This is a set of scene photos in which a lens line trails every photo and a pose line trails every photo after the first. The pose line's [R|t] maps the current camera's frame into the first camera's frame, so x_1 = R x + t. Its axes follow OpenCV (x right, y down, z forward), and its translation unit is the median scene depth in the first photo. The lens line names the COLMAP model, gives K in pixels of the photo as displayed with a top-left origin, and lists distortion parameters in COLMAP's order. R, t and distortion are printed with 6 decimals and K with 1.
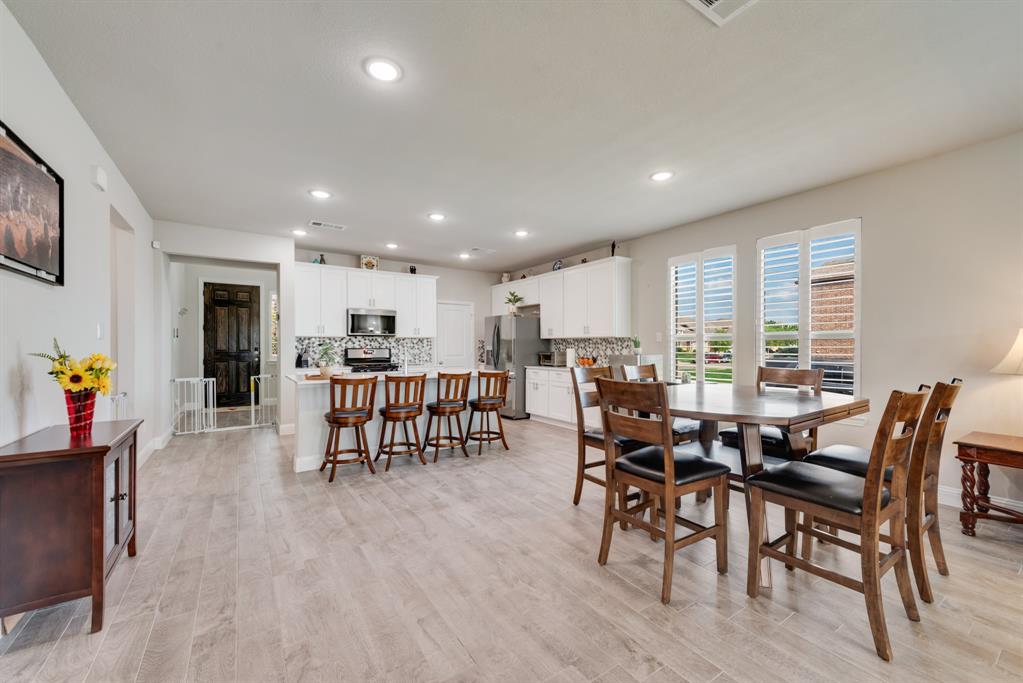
lens RADIAL K [[409.7, 0, 512.0], [0, 409.7, 345.5], [0, 0, 1]] dist [0.011846, -0.000853]
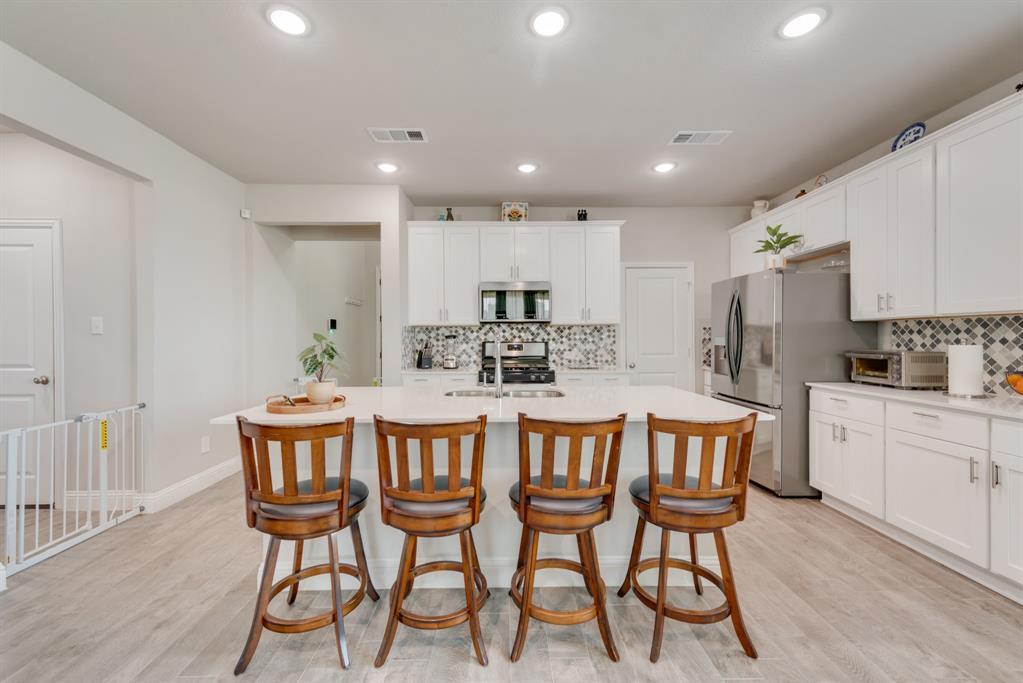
lens RADIAL K [[409.7, 0, 506.6], [0, 409.7, 340.4], [0, 0, 1]] dist [0.011846, -0.000853]
pose [[0.836021, 0.000419, -0.548698, 0.004431], [0.005004, 0.999952, 0.008388, -0.000860], [0.548675, -0.009758, 0.835979, 0.435446]]
